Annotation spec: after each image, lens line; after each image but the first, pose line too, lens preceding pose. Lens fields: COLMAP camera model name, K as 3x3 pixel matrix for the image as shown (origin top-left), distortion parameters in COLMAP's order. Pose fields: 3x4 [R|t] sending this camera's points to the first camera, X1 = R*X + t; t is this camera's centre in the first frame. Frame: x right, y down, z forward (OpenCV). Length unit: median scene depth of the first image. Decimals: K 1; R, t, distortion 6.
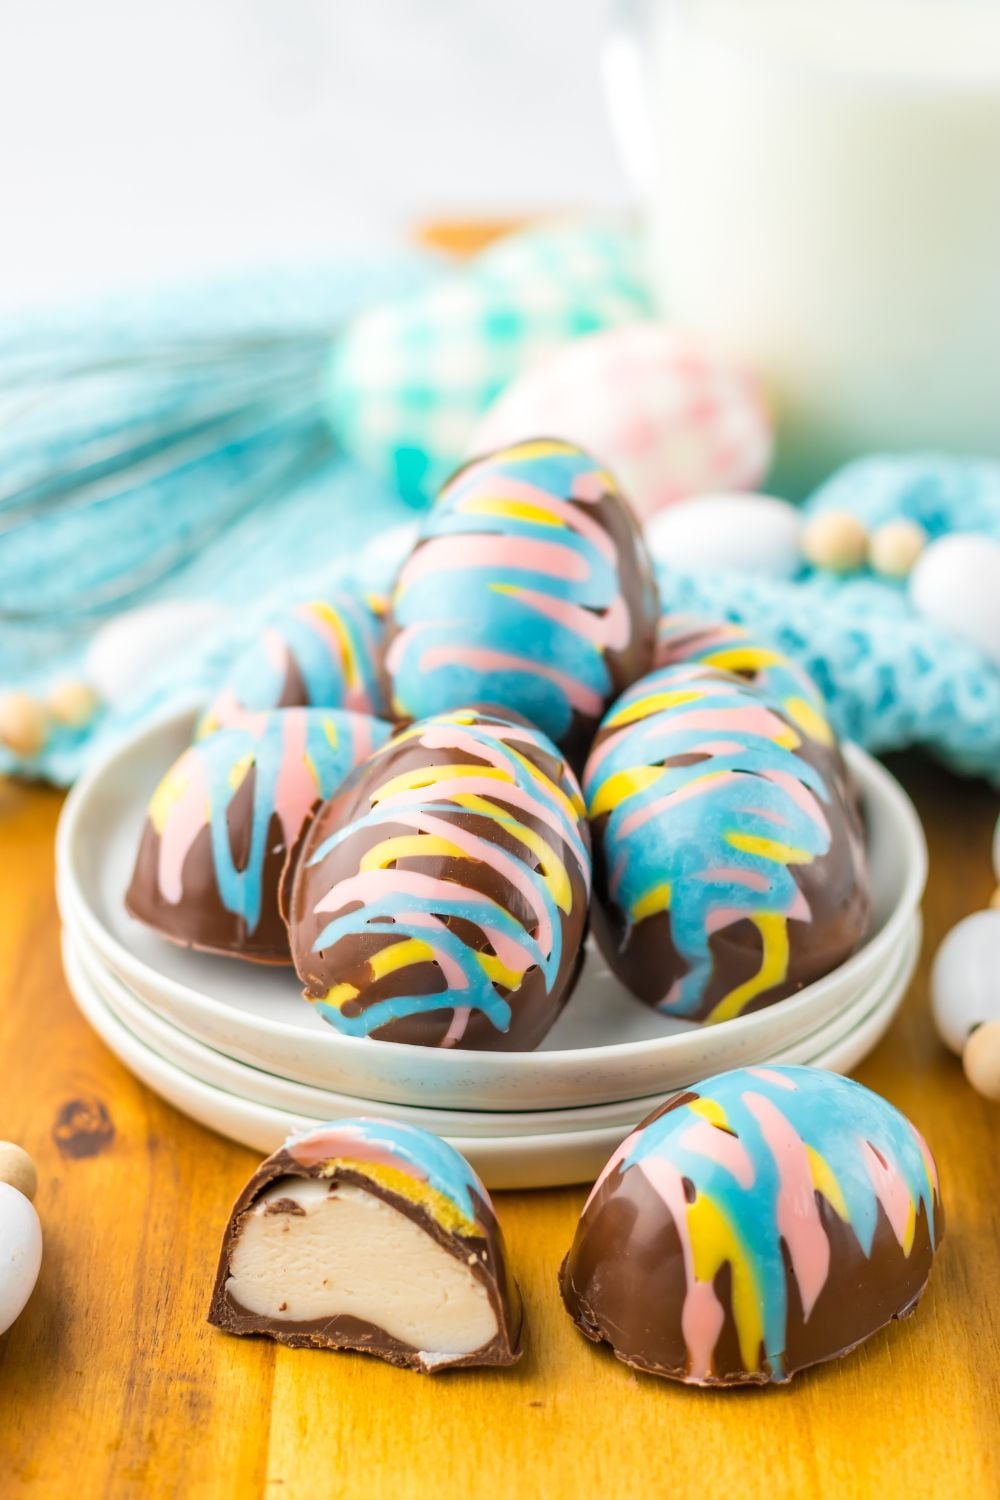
lens RADIAL K [[3846.1, 0, 500.0], [0, 3846.1, 750.0], [0, 0, 1]] dist [-0.093034, -0.719171]
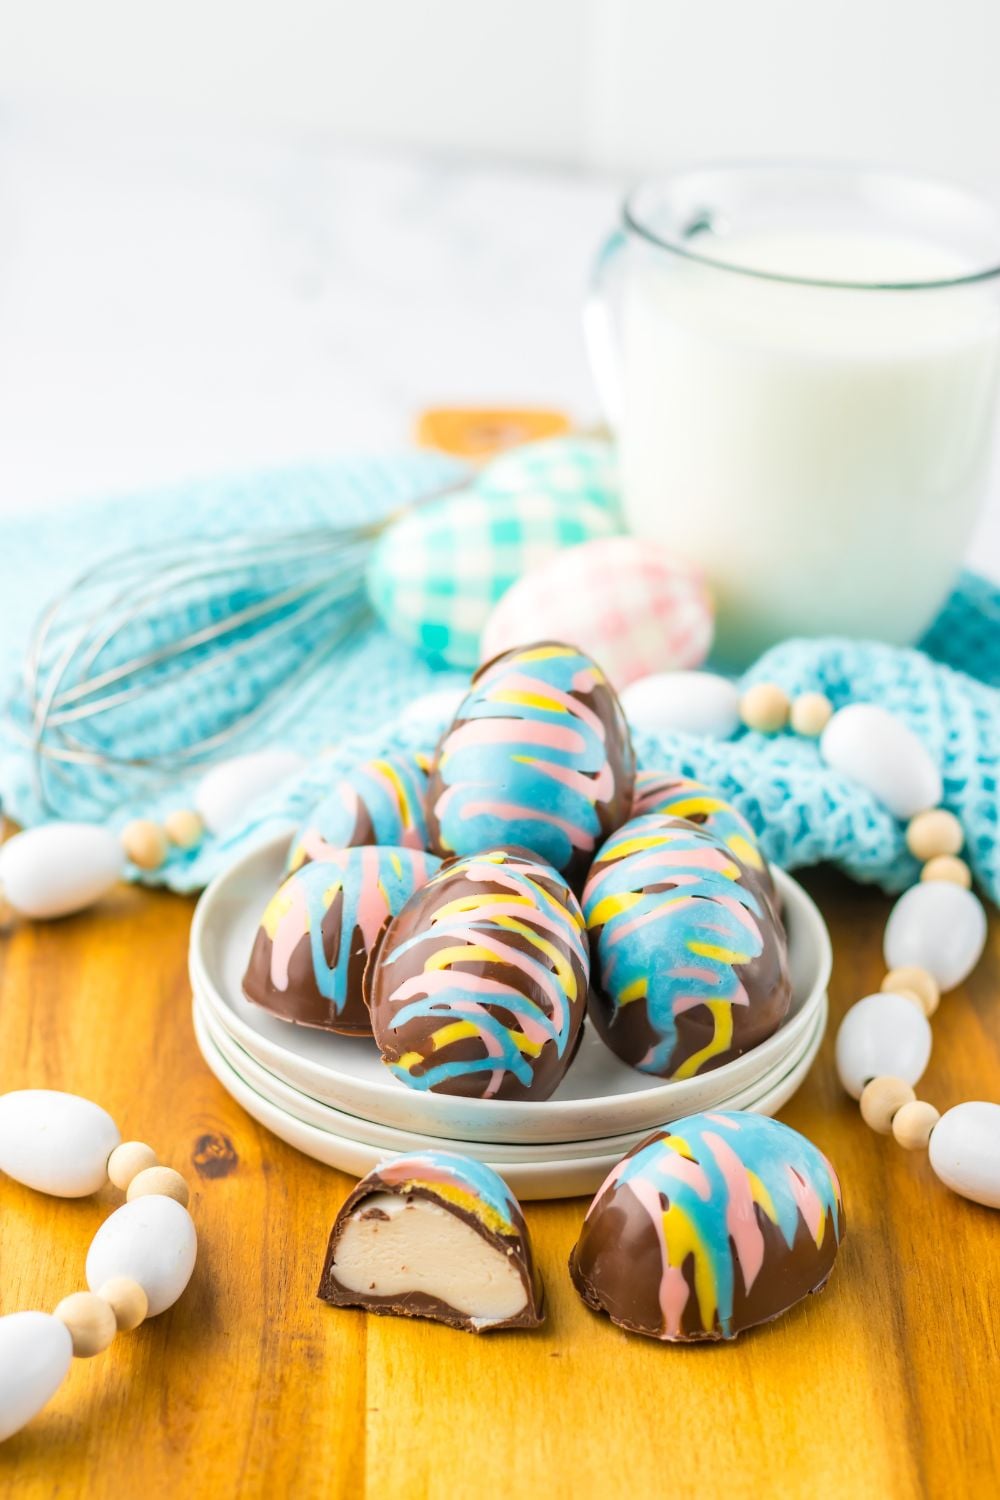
lens RADIAL K [[3728.2, 0, 500.0], [0, 3728.2, 750.0], [0, 0, 1]] dist [-0.082450, -0.528897]
pose [[0.999744, 0.000894, 0.022594, -0.039394], [-0.000849, 0.999998, -0.001977, -0.045232], [-0.022596, 0.001958, 0.999743, -0.340318]]
